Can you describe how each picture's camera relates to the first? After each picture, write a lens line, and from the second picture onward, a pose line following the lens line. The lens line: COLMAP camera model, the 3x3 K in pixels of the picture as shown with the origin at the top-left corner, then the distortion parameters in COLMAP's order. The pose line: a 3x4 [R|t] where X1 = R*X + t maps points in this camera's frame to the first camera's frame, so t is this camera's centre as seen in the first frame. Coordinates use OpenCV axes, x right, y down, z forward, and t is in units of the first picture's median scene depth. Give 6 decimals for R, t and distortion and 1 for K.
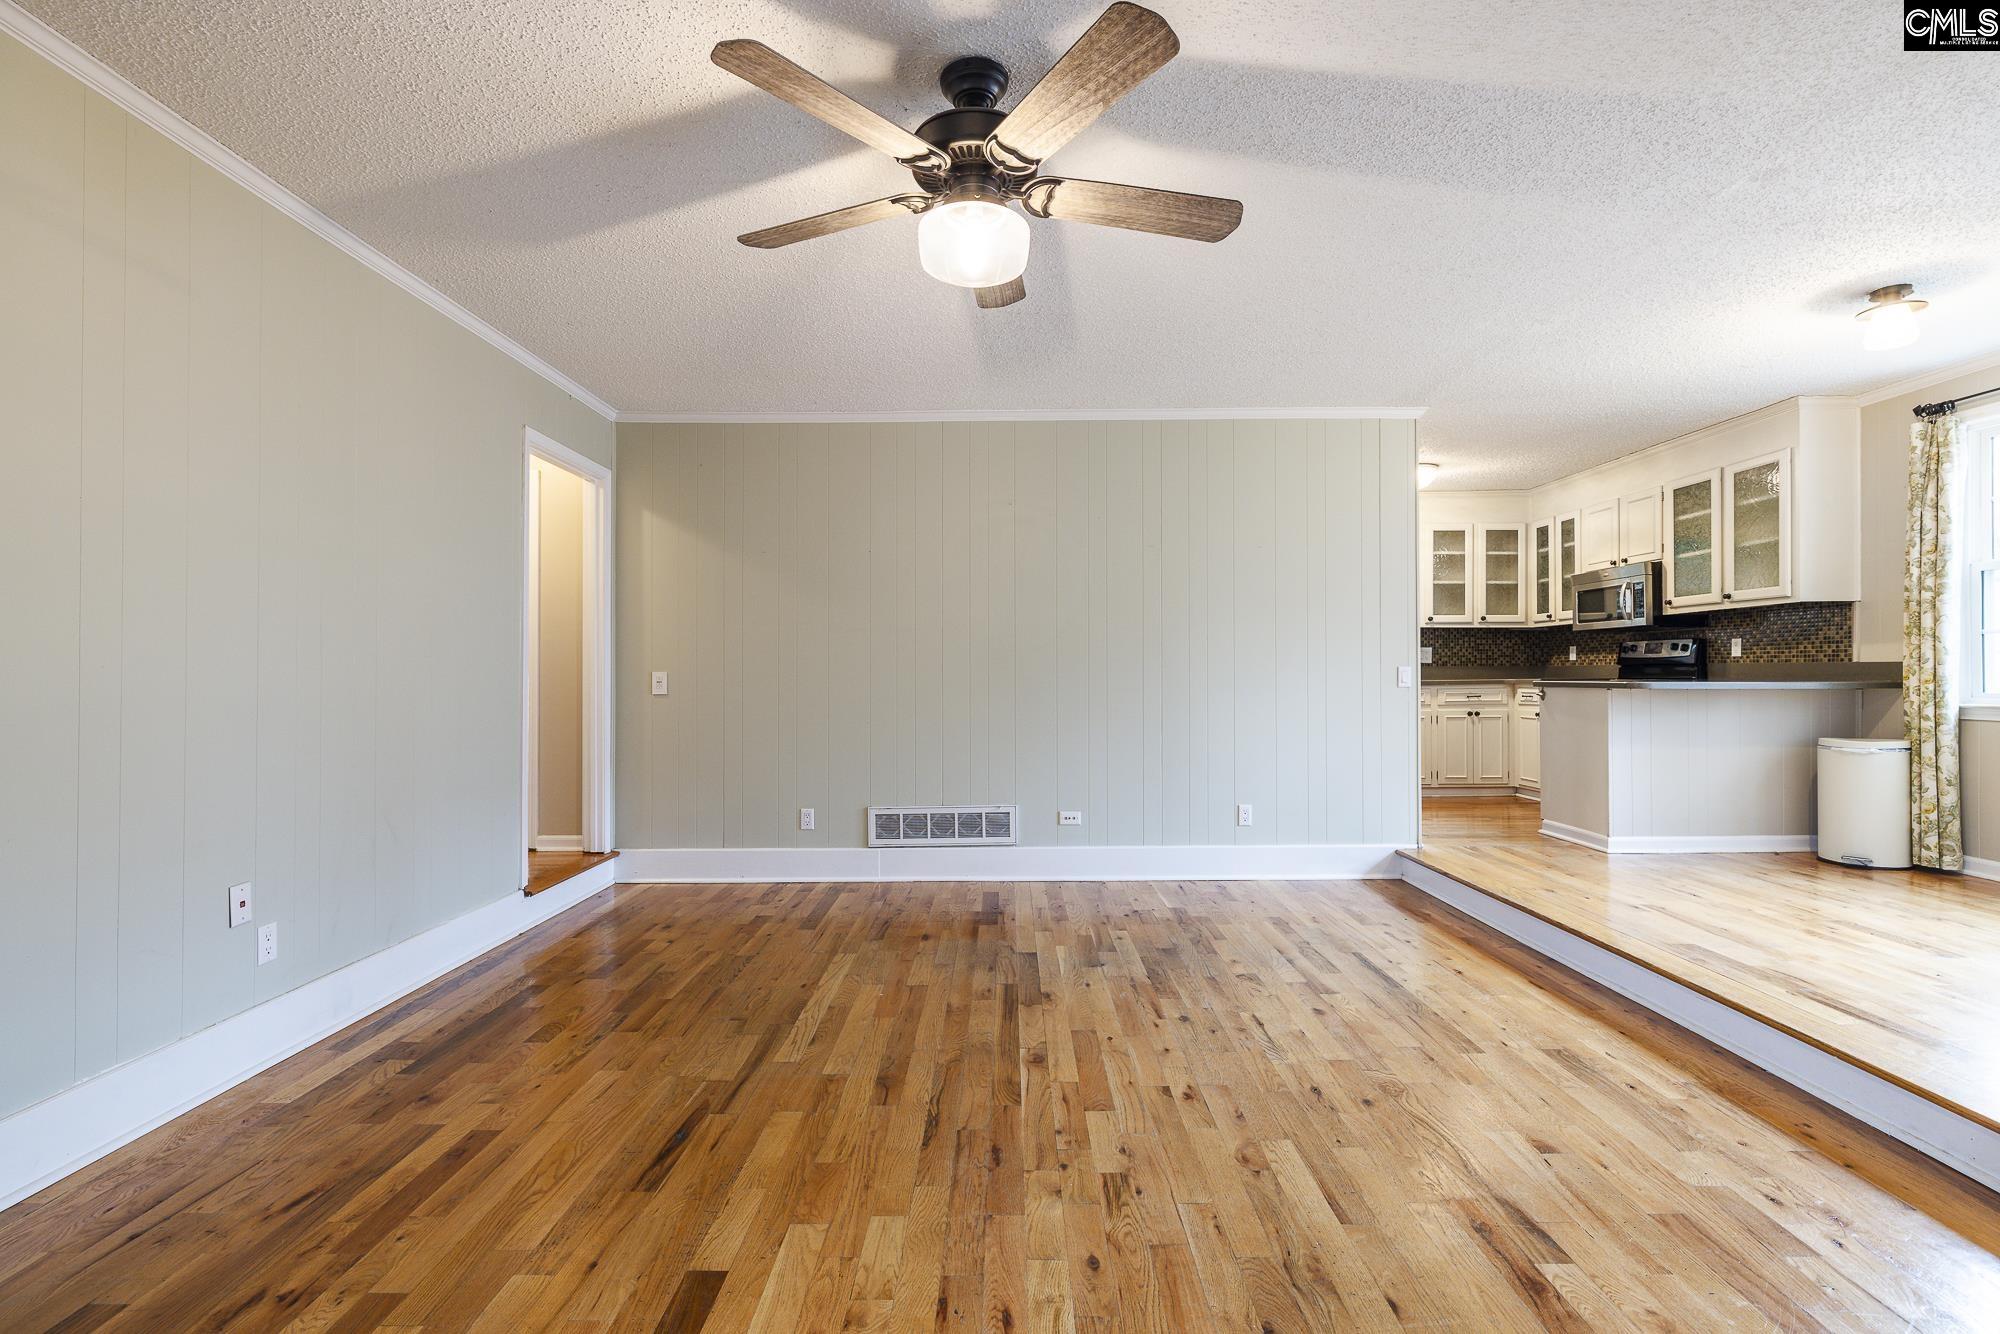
lens RADIAL K [[904.3, 0, 1001.5], [0, 904.3, 670.0], [0, 0, 1]] dist [-0.003192, 0.000538]
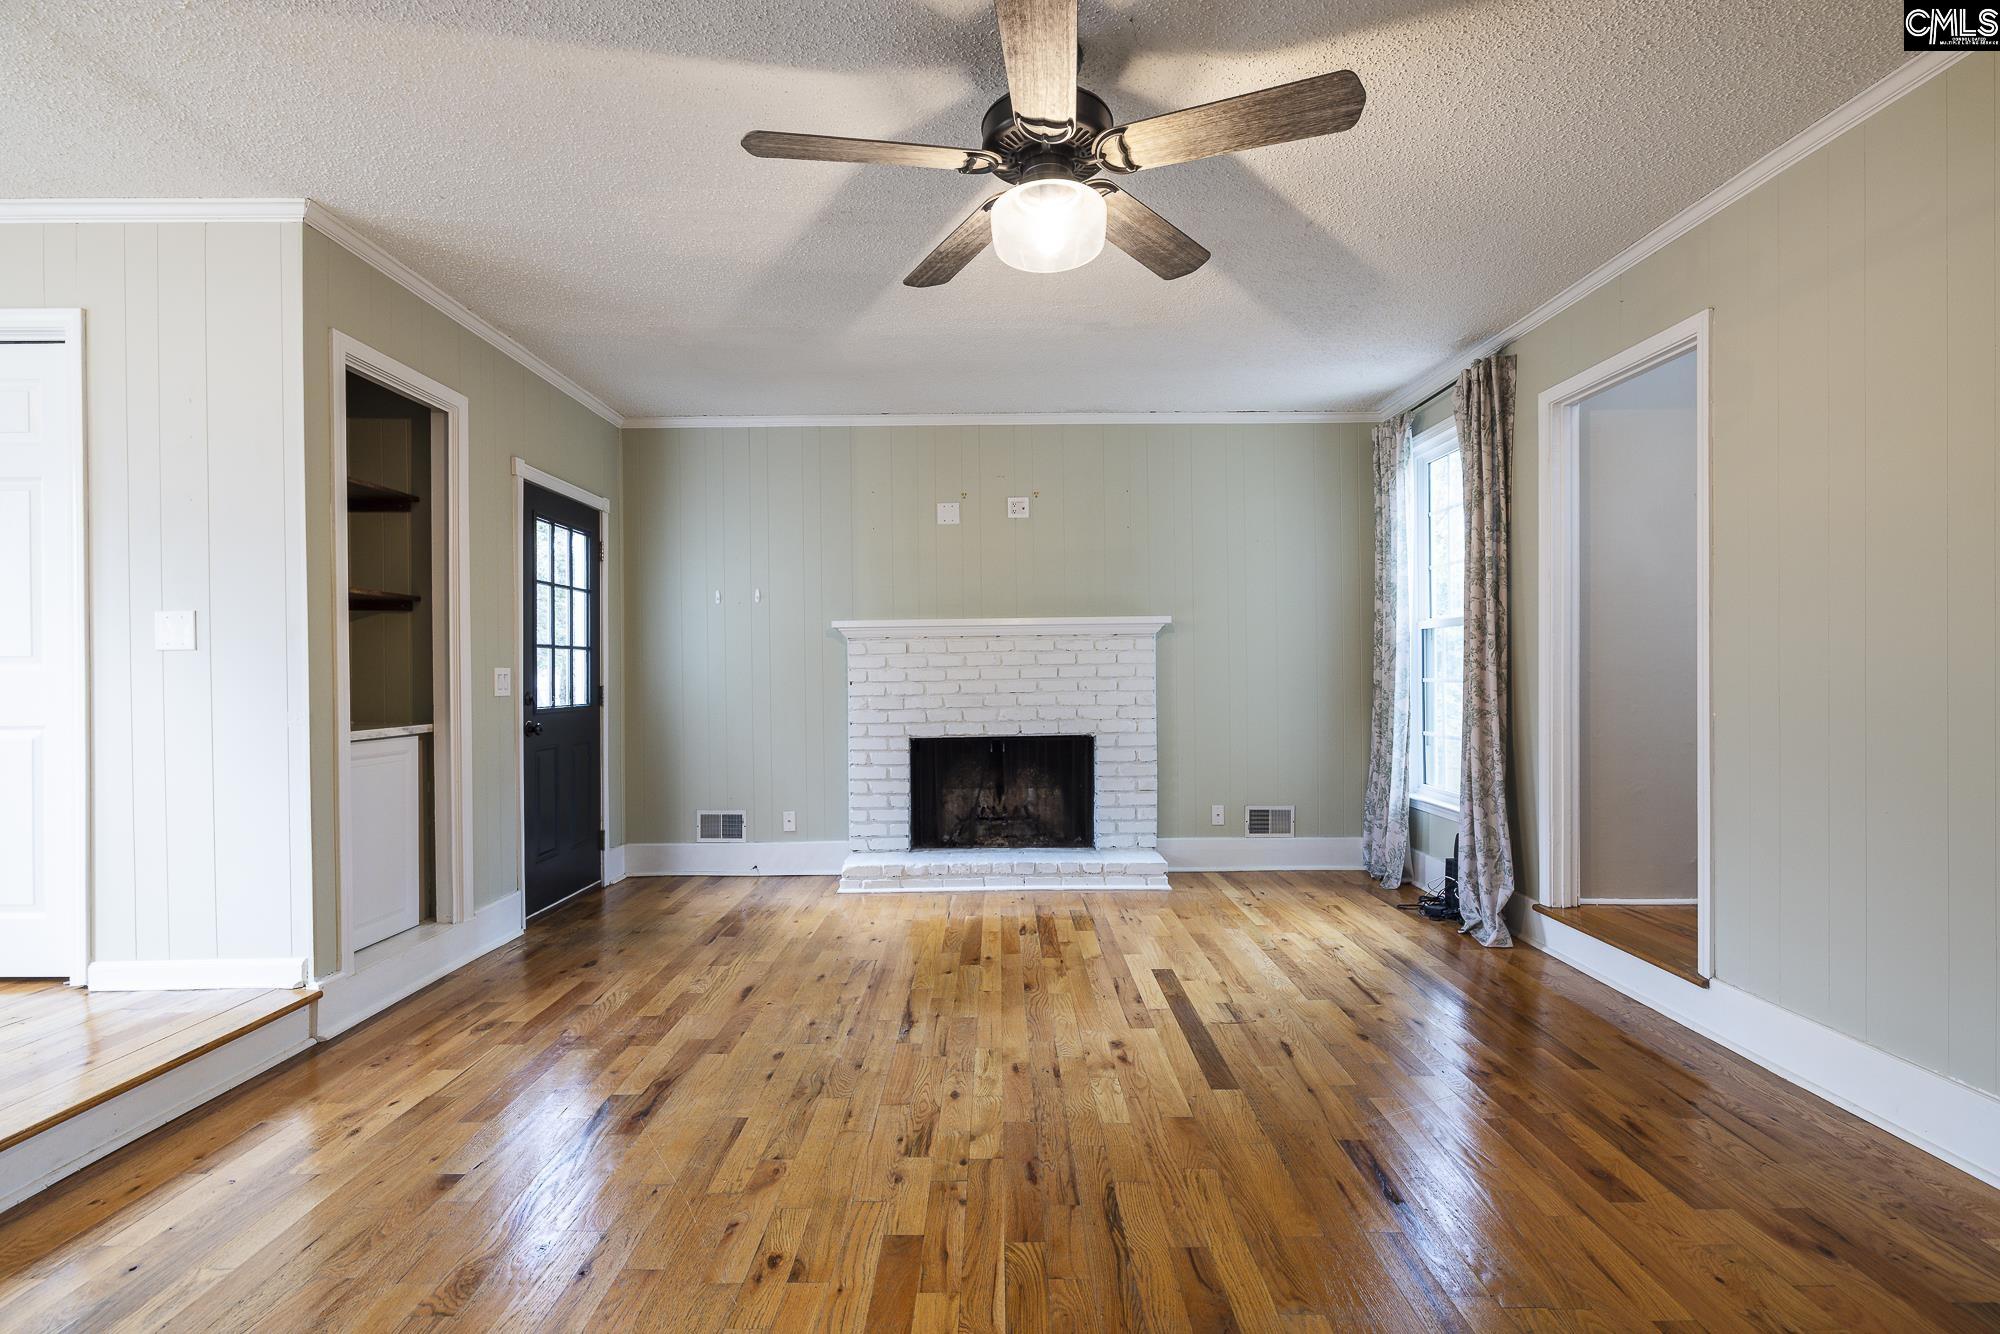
lens RADIAL K [[904.3, 0, 1001.5], [0, 904.3, 670.0], [0, 0, 1]] dist [-0.003192, 0.000538]
pose [[-0.999915, 0.005647, -0.011714, 0.026317], [0.005655, 0.999984, -0.000661, 0.001740], [0.011710, -0.000727, -0.999931, 1.491593]]
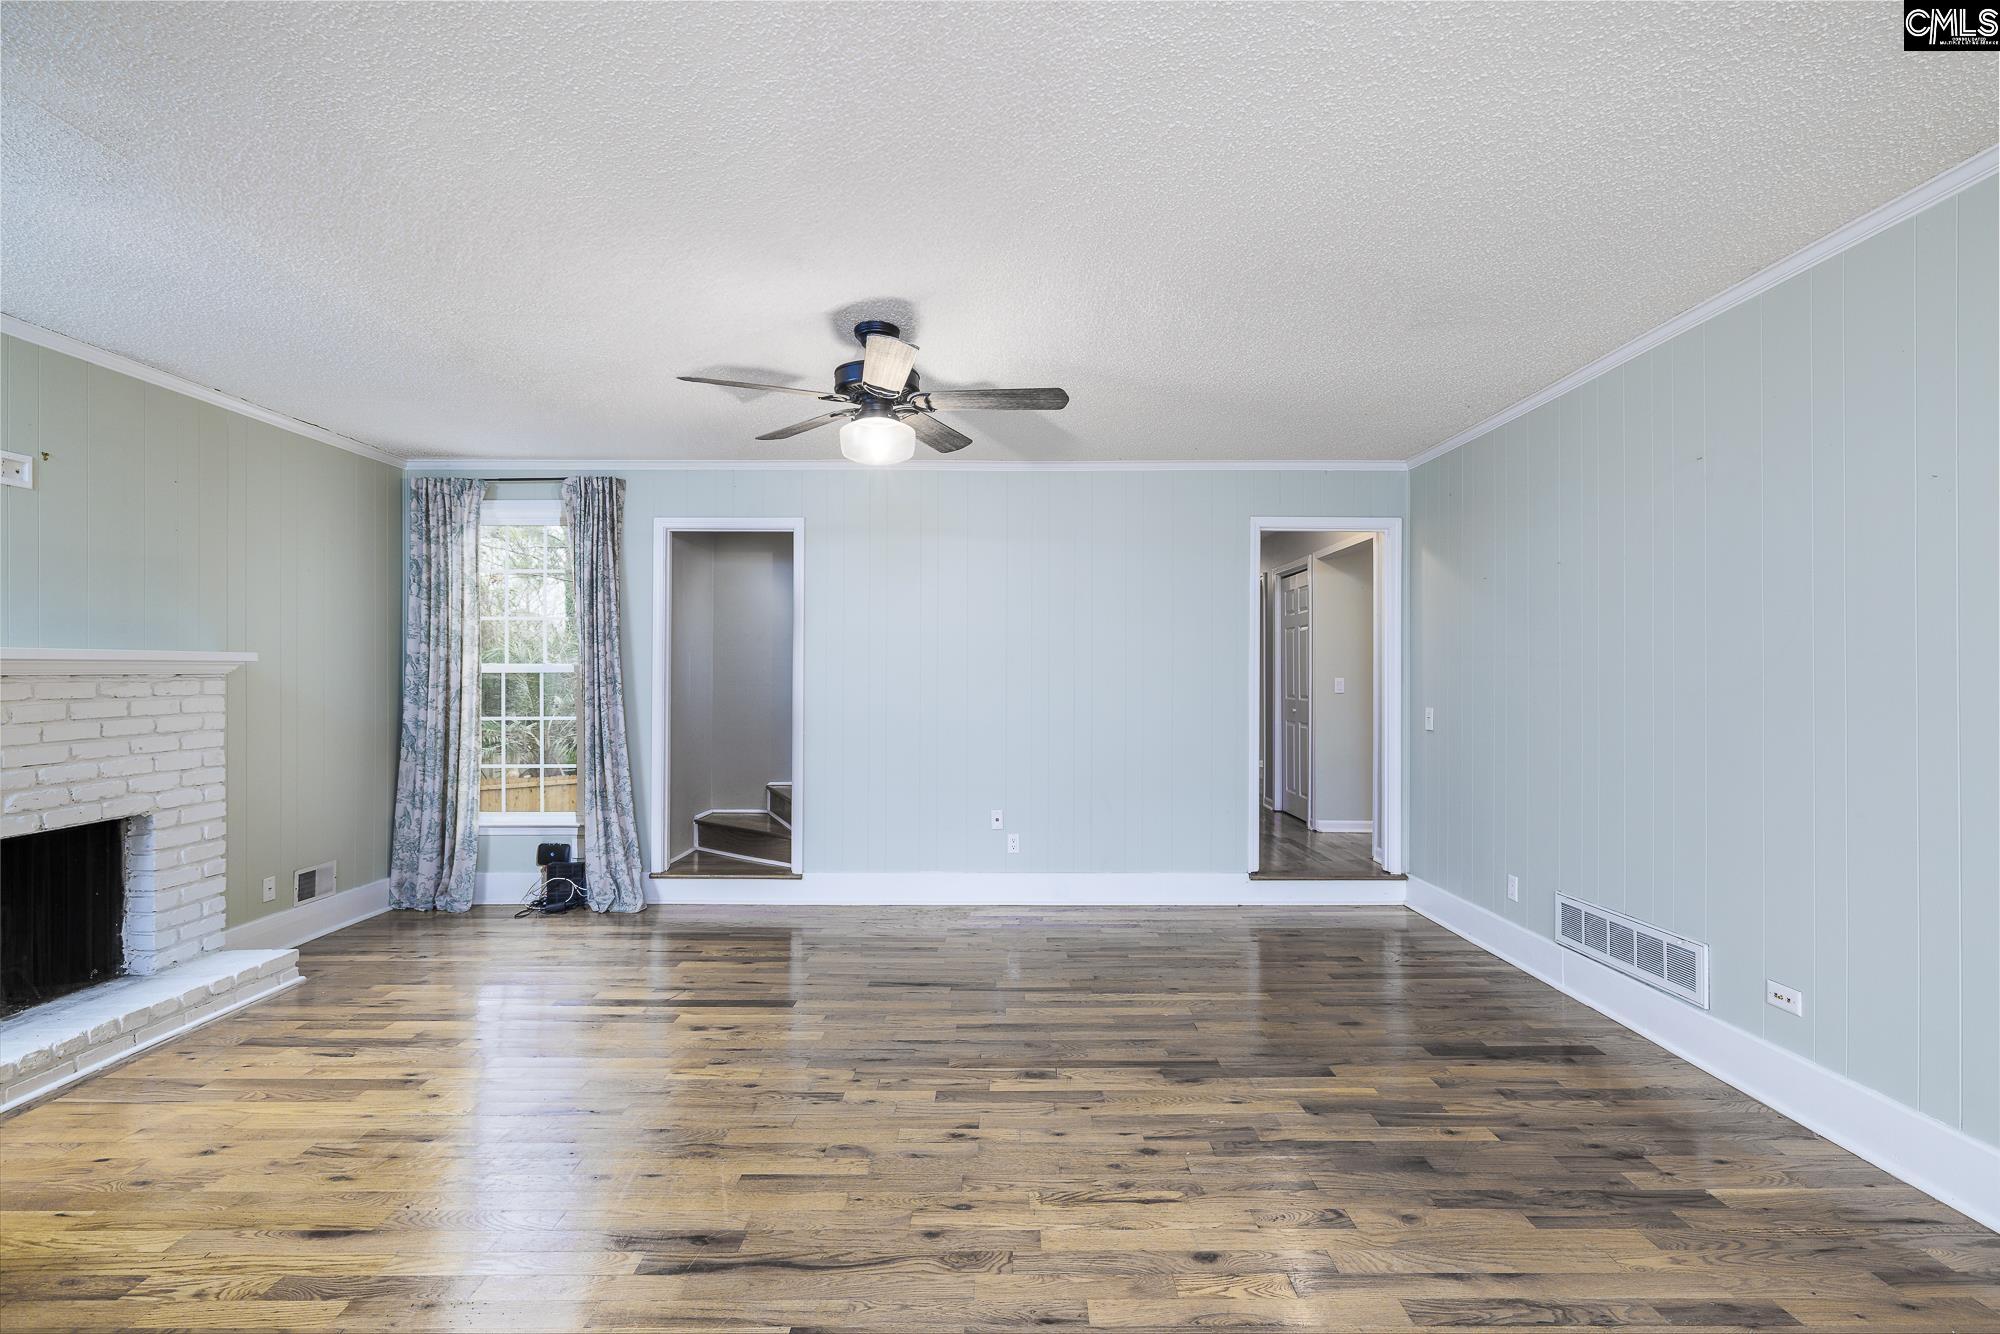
lens RADIAL K [[904.3, 0, 1001.5], [0, 904.3, 670.0], [0, 0, 1]] dist [-0.003192, 0.000538]
pose [[0.006539, -0.005338, -0.999964, 1.109557], [0.002995, 0.999981, -0.005319, -0.064347], [0.999974, -0.002961, 0.006555, 0.906806]]
